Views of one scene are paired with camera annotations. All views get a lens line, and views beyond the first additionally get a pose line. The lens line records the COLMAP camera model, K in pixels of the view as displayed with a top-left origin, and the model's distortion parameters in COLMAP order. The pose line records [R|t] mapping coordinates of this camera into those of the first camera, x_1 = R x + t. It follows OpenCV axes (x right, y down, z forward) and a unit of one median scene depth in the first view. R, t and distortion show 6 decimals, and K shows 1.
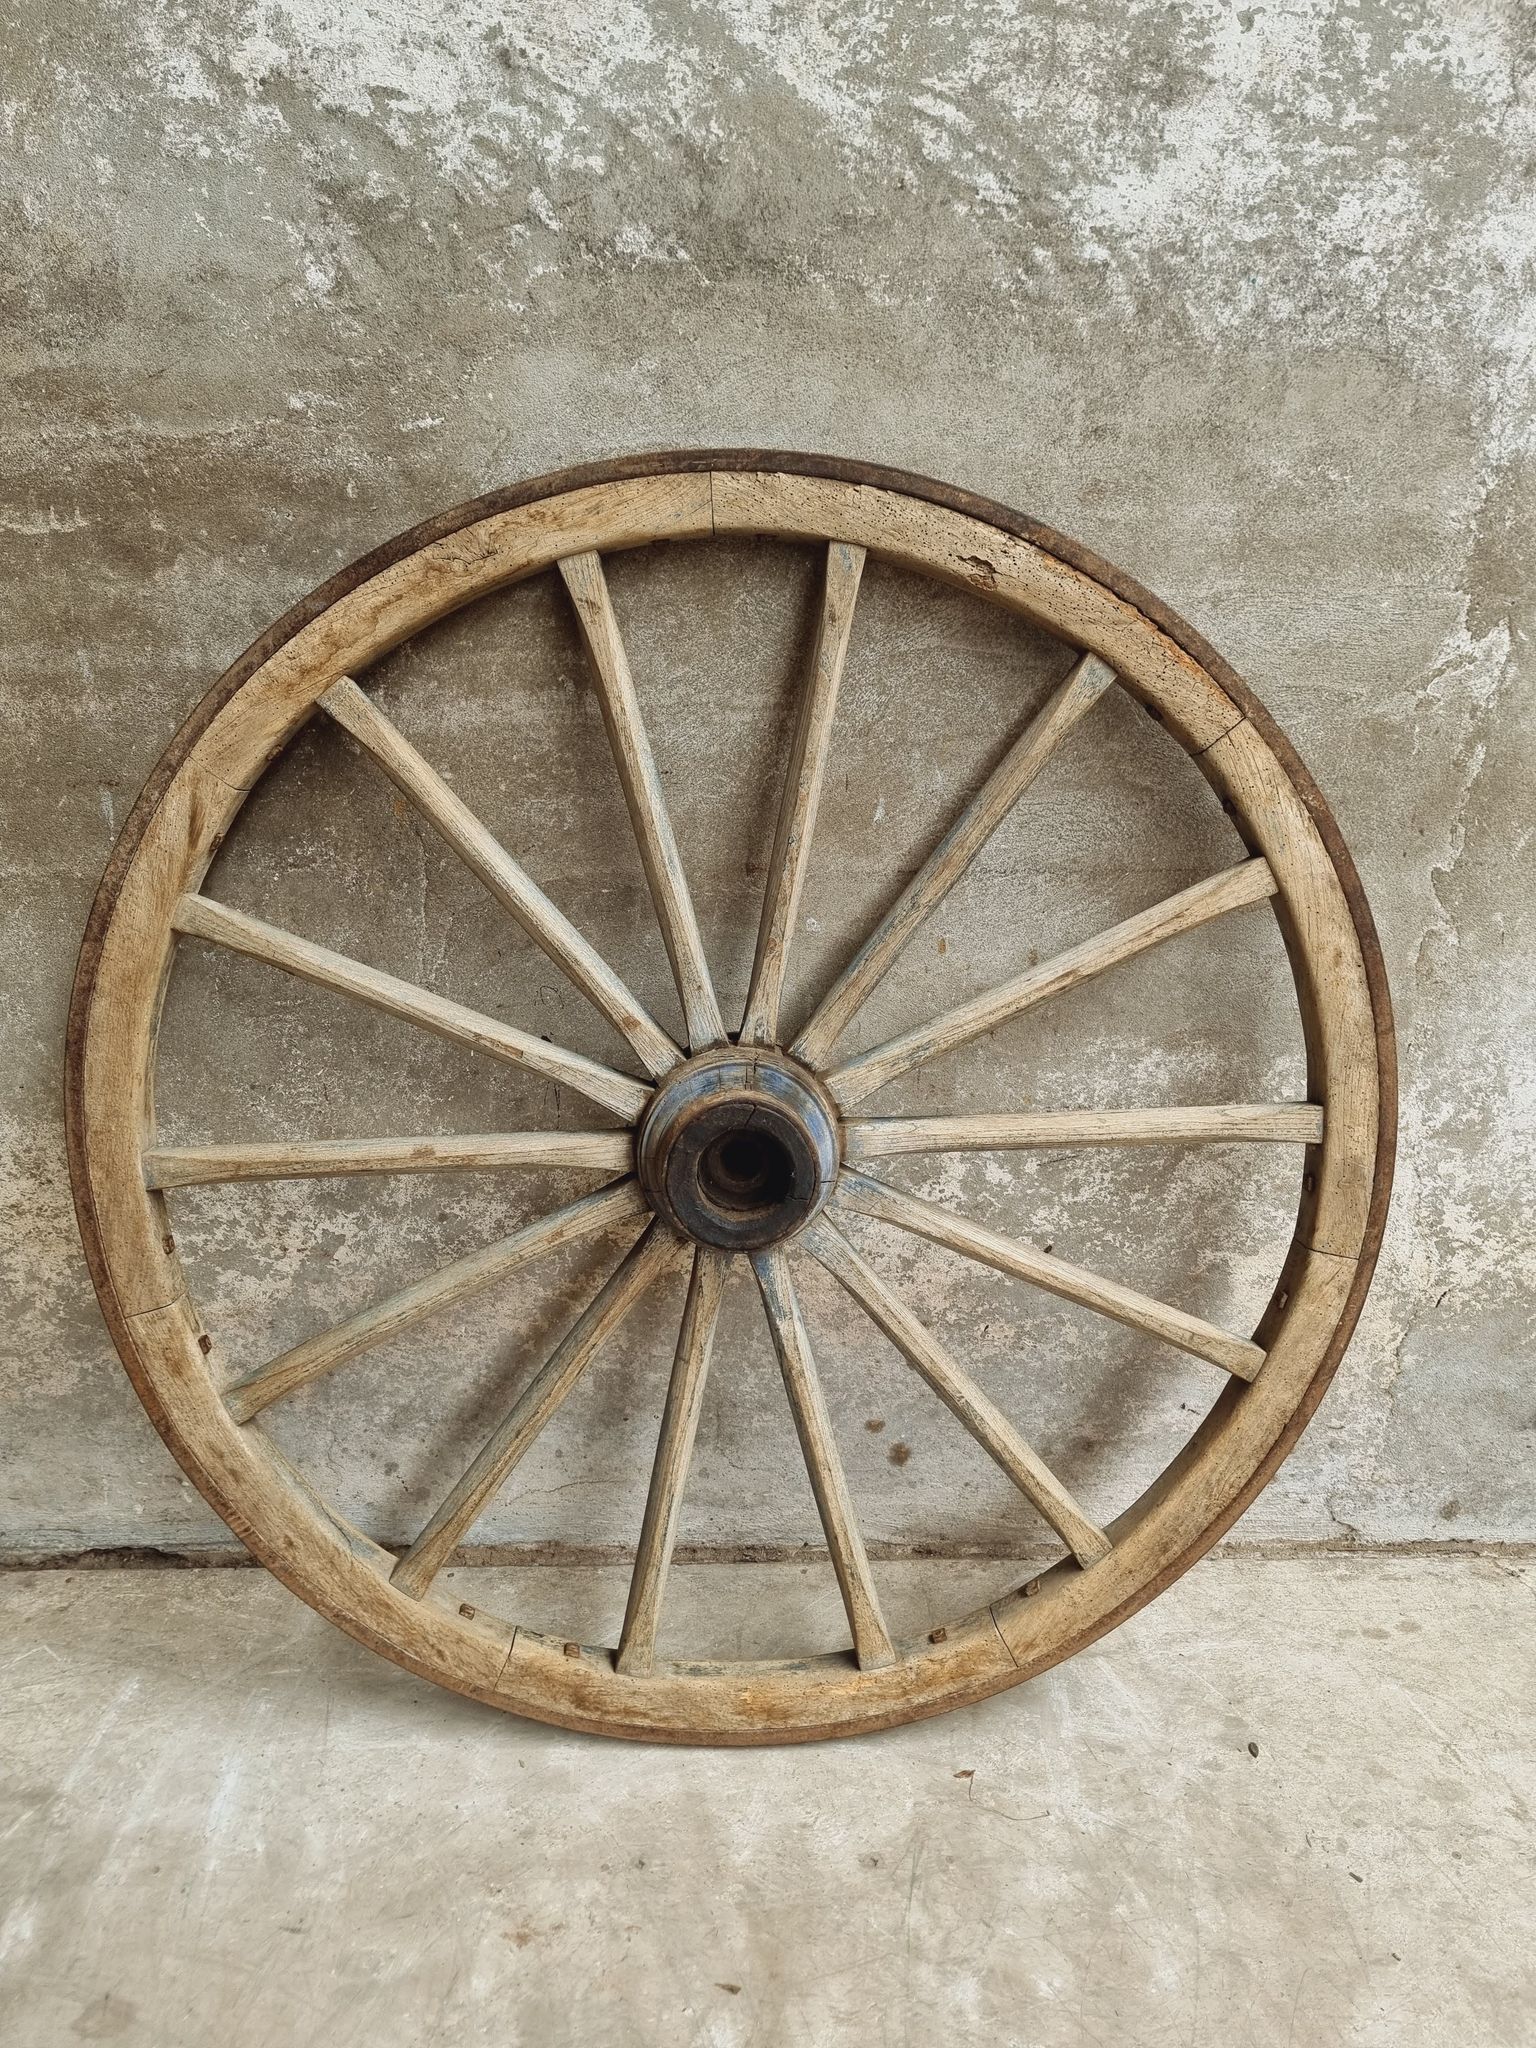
lens RADIAL K [[1427.5, 0, 745.8], [0, 1427.5, 1023.7], [0, 0, 1]] dist [0.070370, -0.063684]
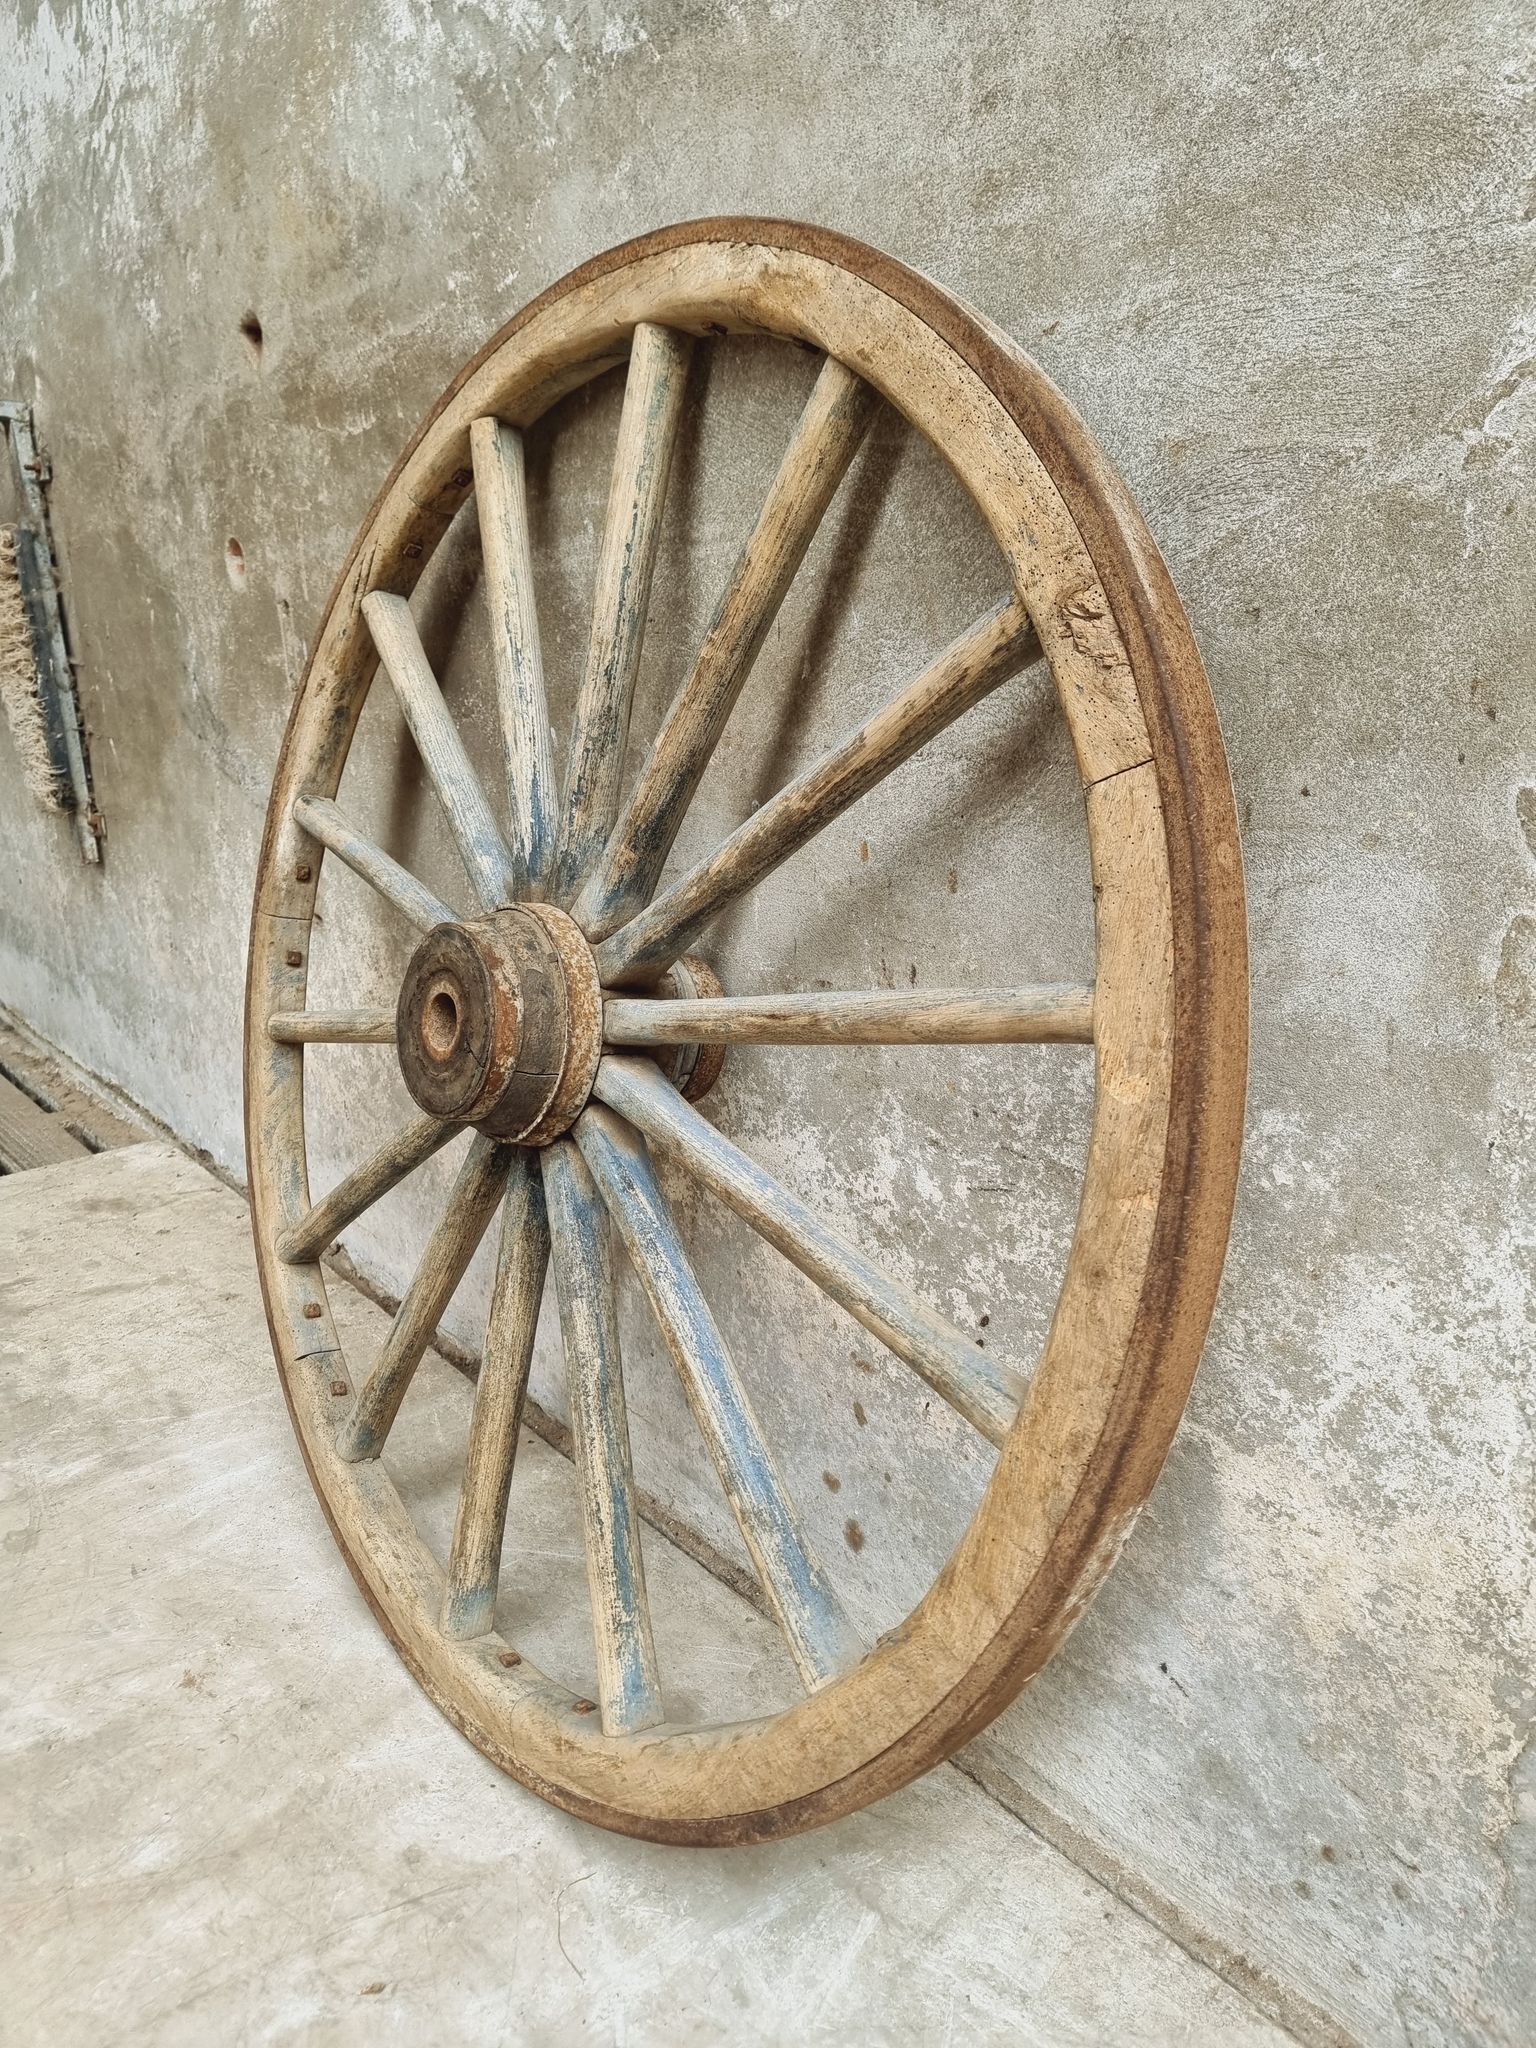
lens RADIAL K [[1427.5, 0, 748.0], [0, 1427.5, 1025.0], [0, 0, 1]] dist [0.070370, -0.063684]
pose [[0.614138, 0.194207, -0.764930, 0.786529], [-0.256706, 0.965699, 0.039078, 0.024580], [0.746282, 0.172363, 0.642926, 0.531578]]
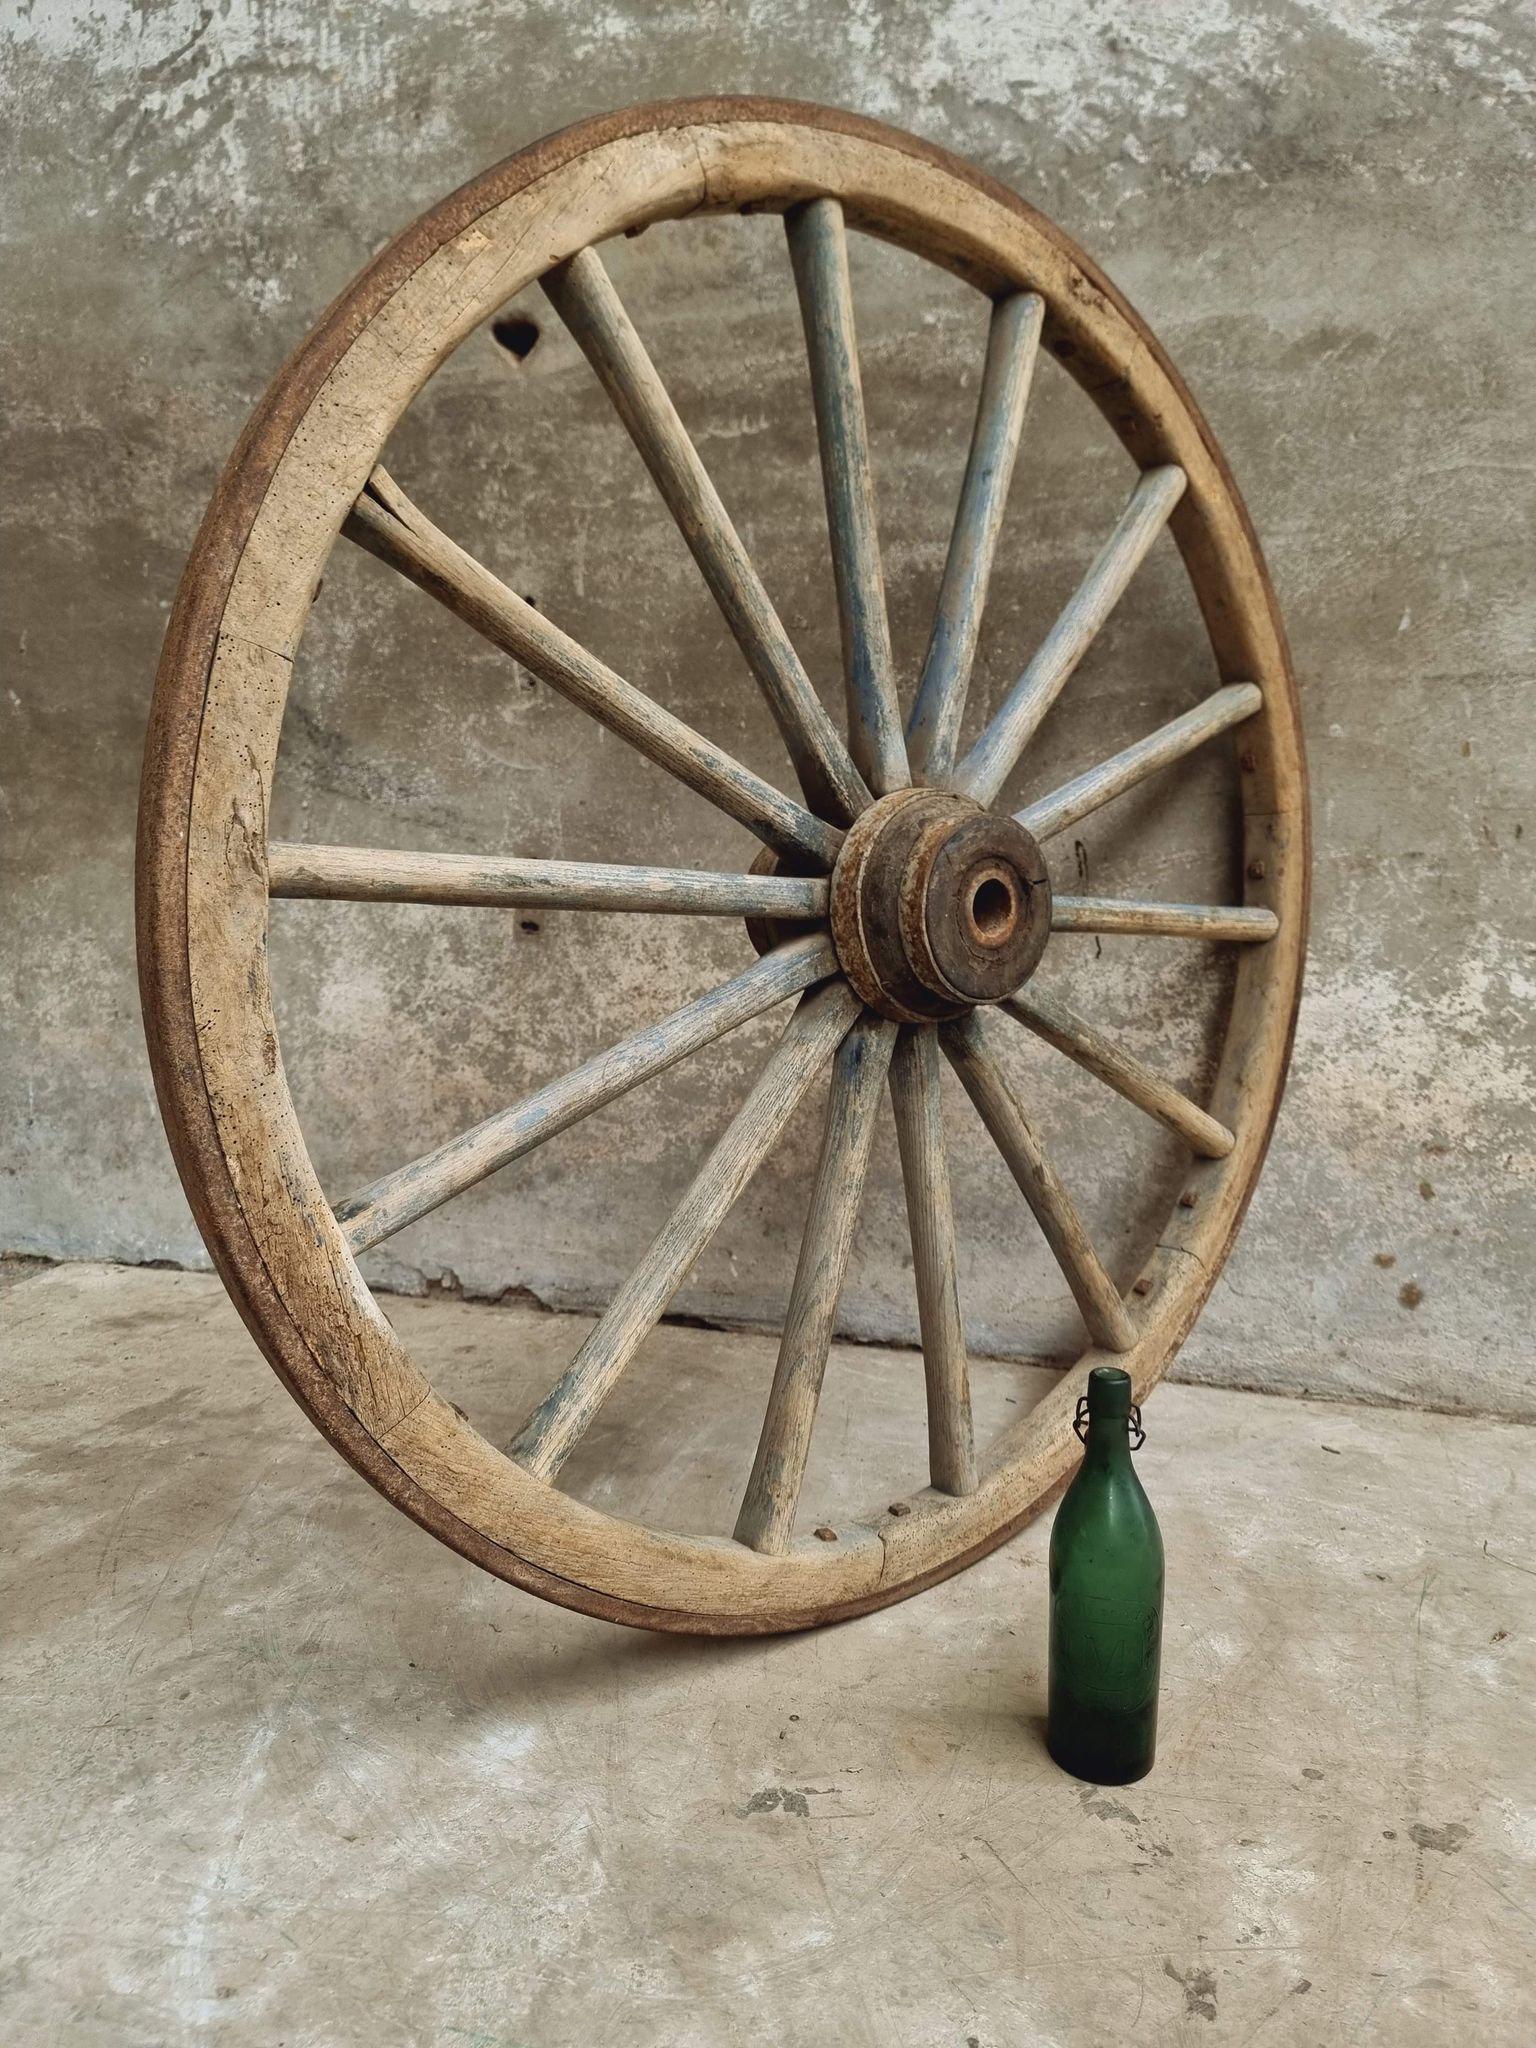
lens RADIAL K [[1427.5, 0, 766.8], [0, 1427.5, 1018.9], [0, 0, 1]] dist [0.070370, -0.063684]
pose [[0.951135, 0.037936, -0.306437, -0.022899], [-0.099642, 0.977040, -0.188319, 0.445018], [0.292258, 0.209650, 0.933077, -0.135757]]
